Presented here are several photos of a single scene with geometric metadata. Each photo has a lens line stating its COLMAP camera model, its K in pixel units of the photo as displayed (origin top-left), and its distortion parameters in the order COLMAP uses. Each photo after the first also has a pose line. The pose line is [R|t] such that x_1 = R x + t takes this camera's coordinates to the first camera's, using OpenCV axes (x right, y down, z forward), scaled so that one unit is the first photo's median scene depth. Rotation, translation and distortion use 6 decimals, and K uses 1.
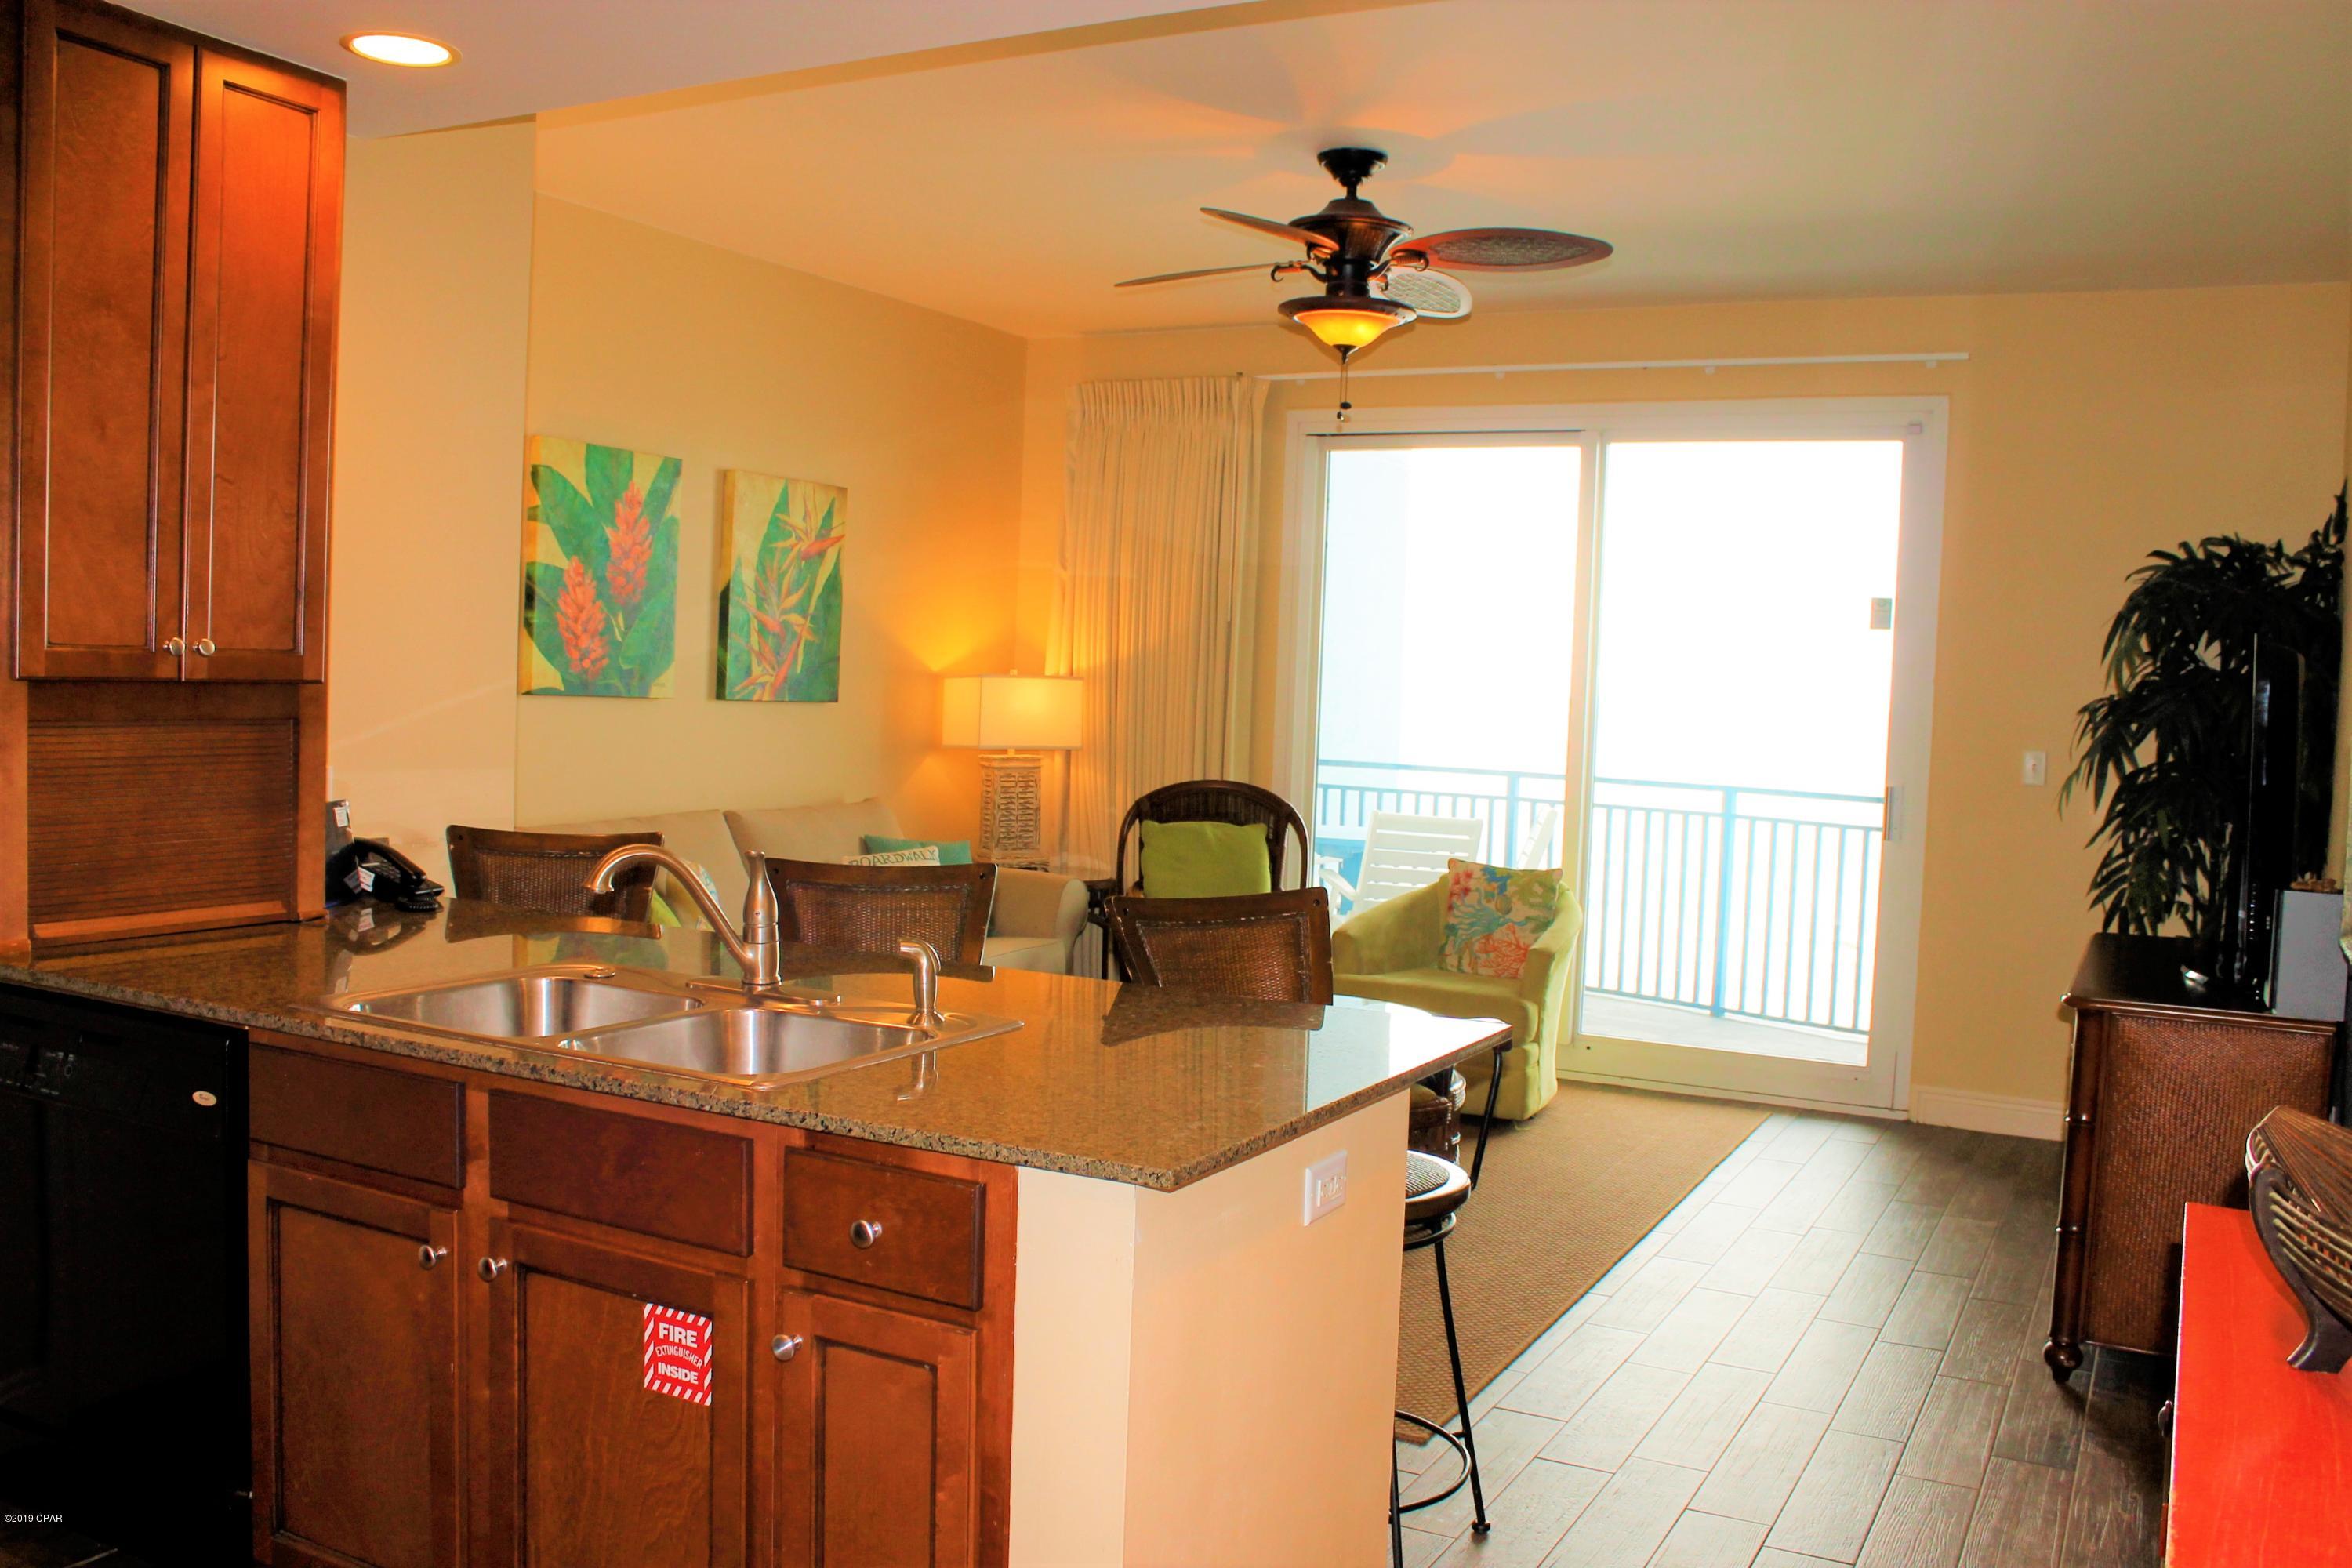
lens RADIAL K [[1973.7, 0, 1177.1], [0, 1973.7, 787.0], [0, 0, 1]] dist [-0.111824, 0.046659]
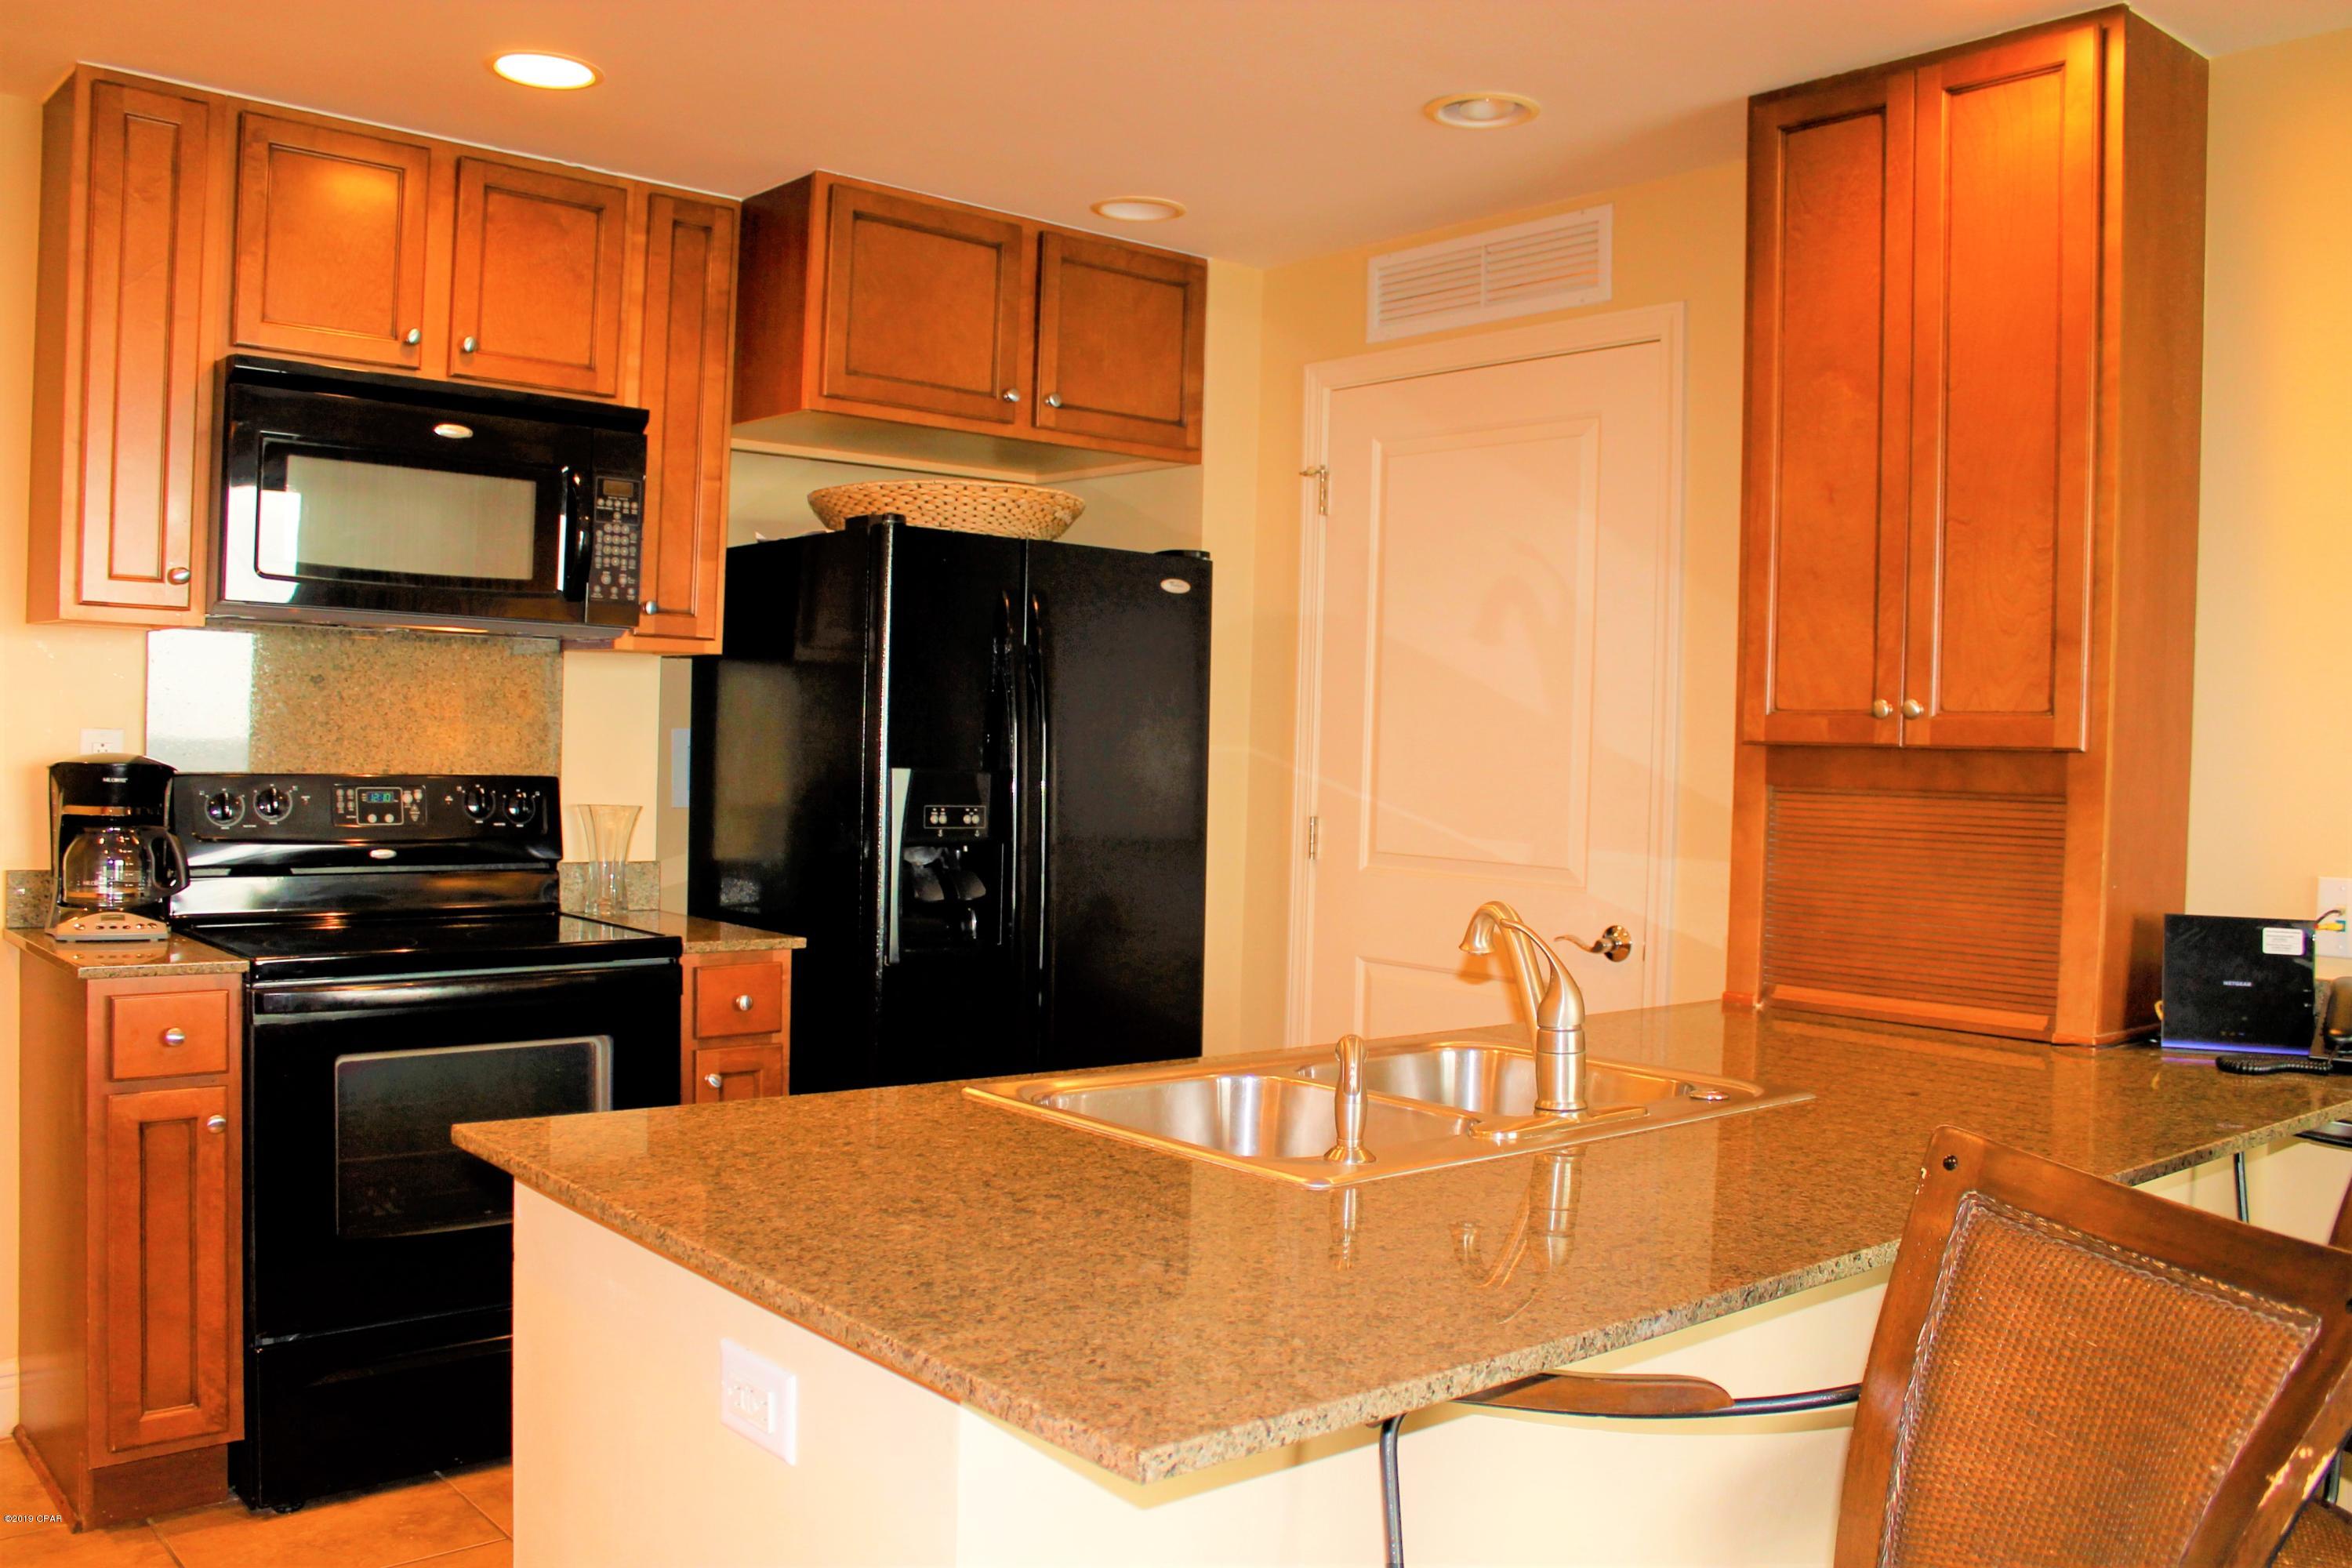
lens RADIAL K [[1973.7, 0, 1173.5], [0, 1973.7, 771.8], [0, 0, 1]] dist [-0.111824, 0.046659]
pose [[-0.360843, -0.029897, -0.932147, 0.470478], [-0.089996, 0.995938, 0.002895, -0.014531], [0.928274, 0.084934, -0.362068, 1.000645]]
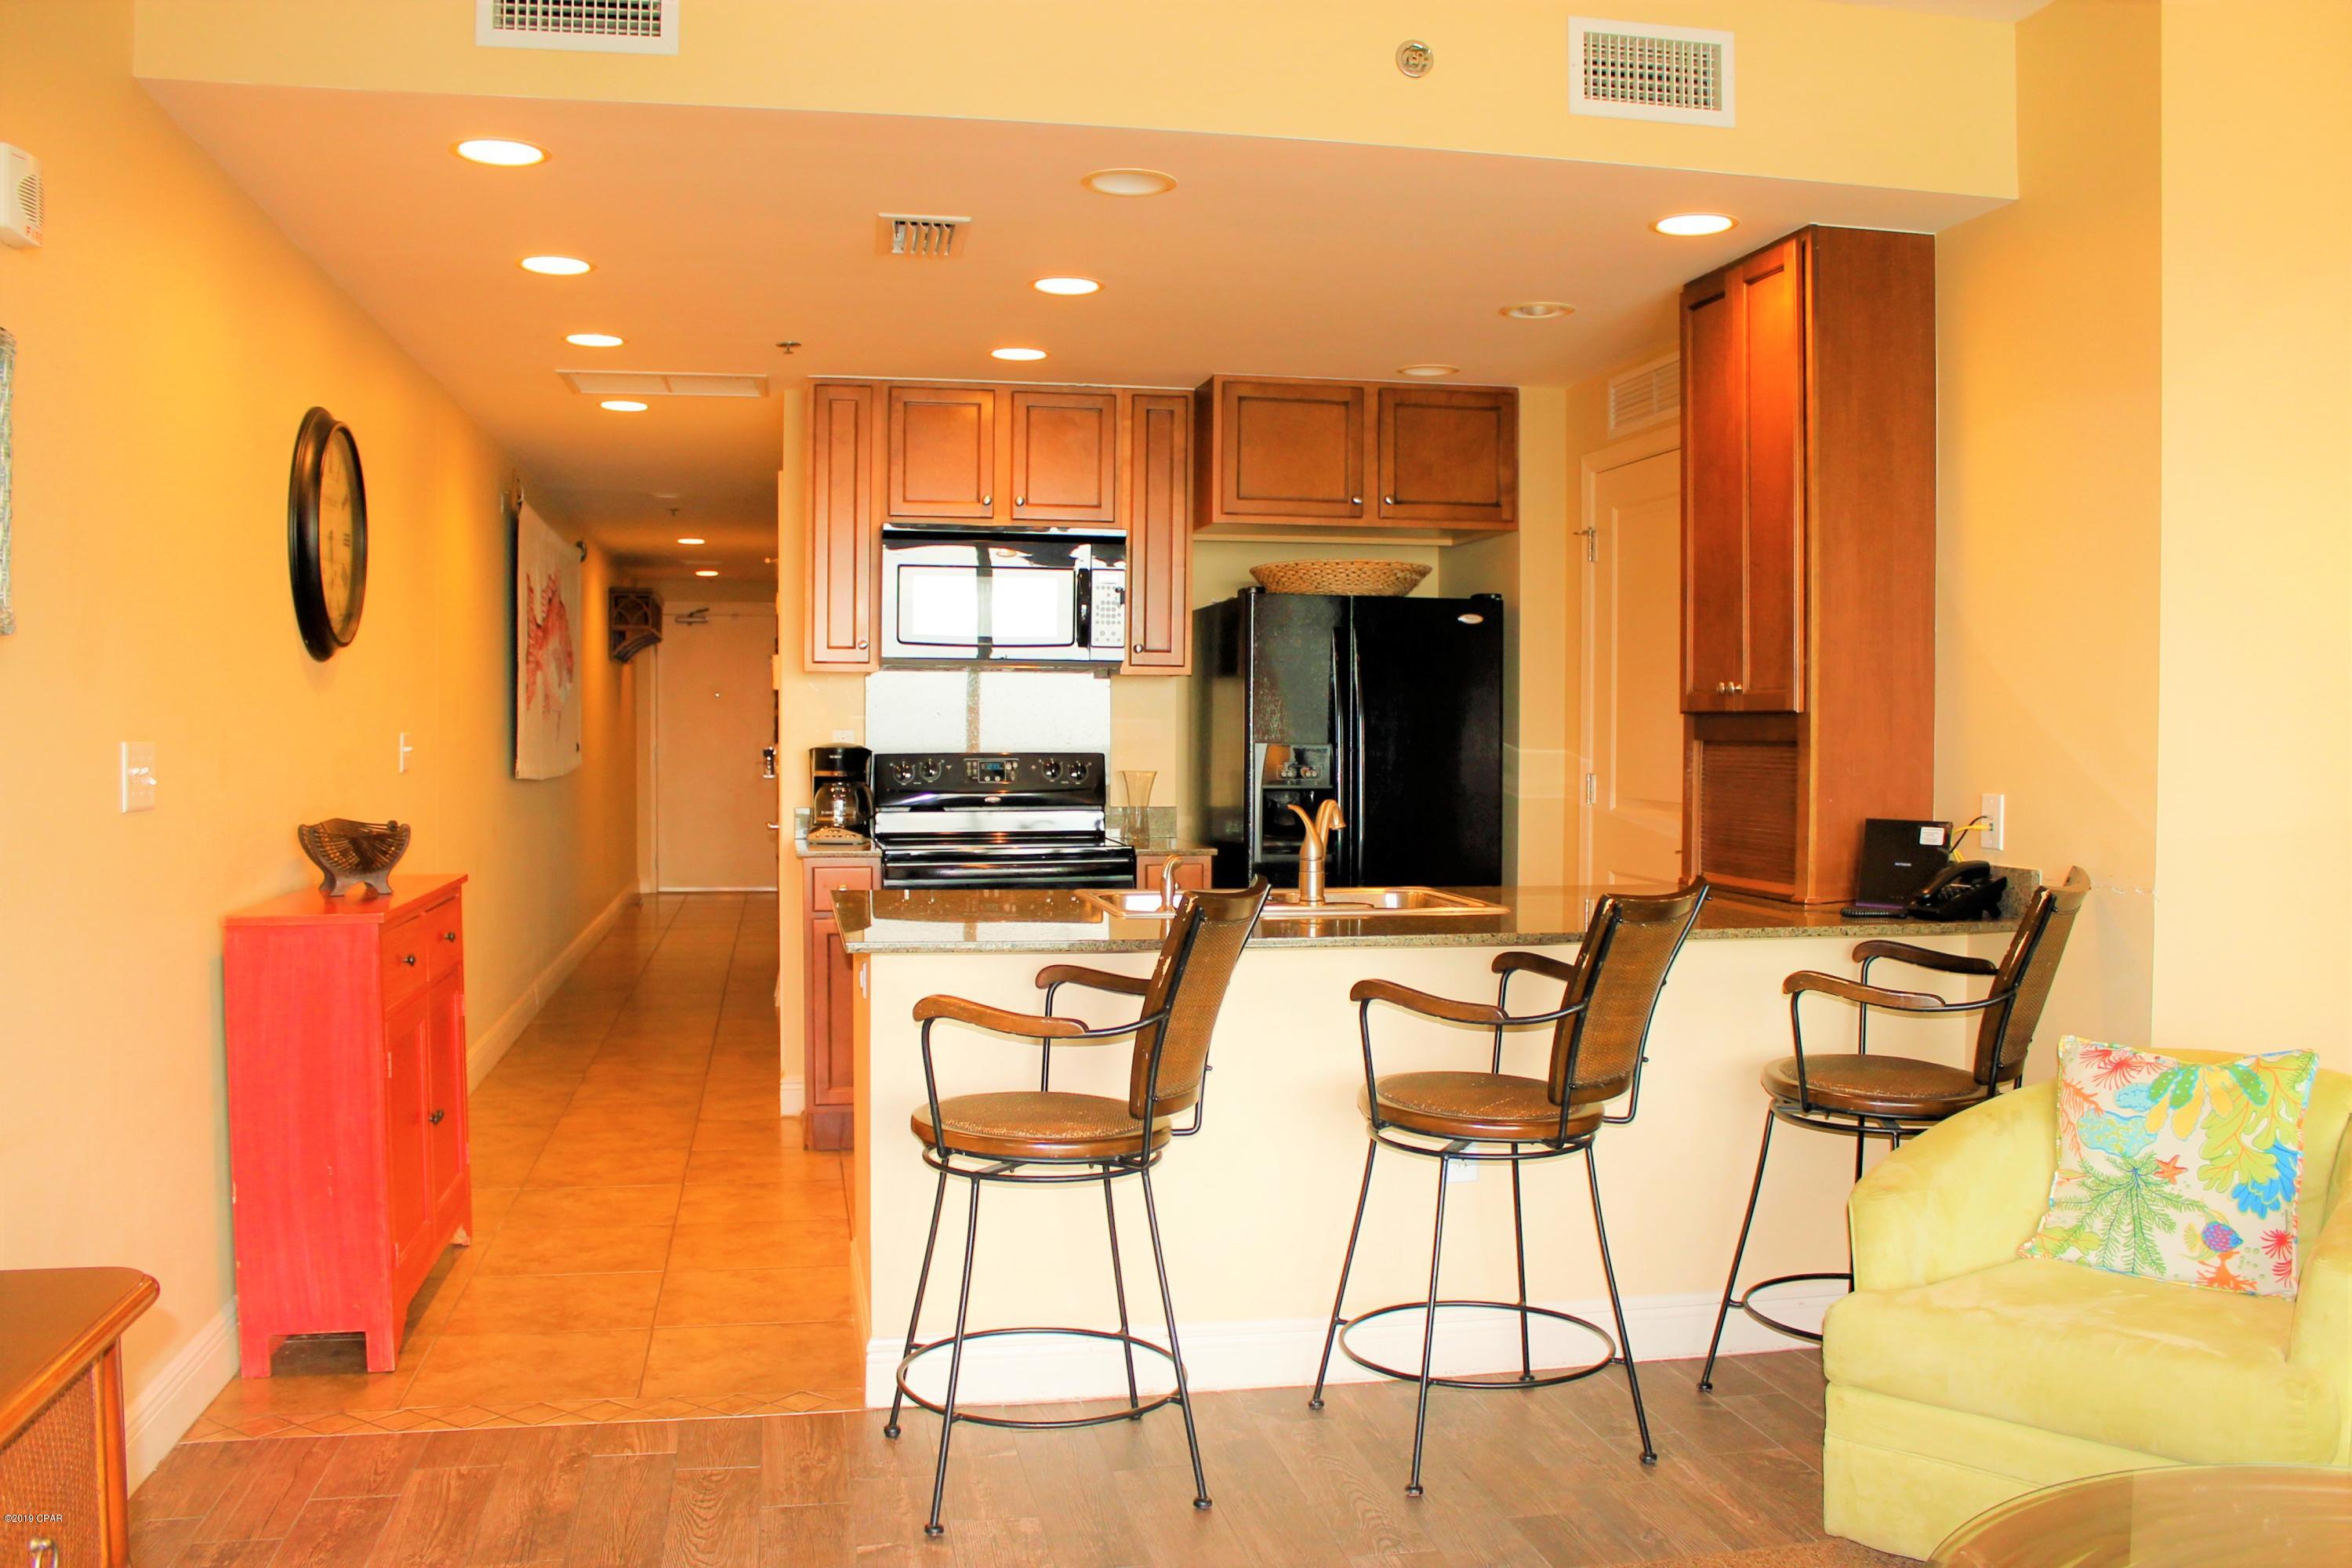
lens RADIAL K [[1973.7, 0, 1183.4], [0, 1973.7, 782.0], [0, 0, 1]] dist [-0.111824, 0.046659]
pose [[-0.769533, -0.022119, -0.638223, 0.644725], [-0.066210, 0.996777, 0.045288, -0.035564], [0.635165, 0.077108, -0.768518, 1.628088]]
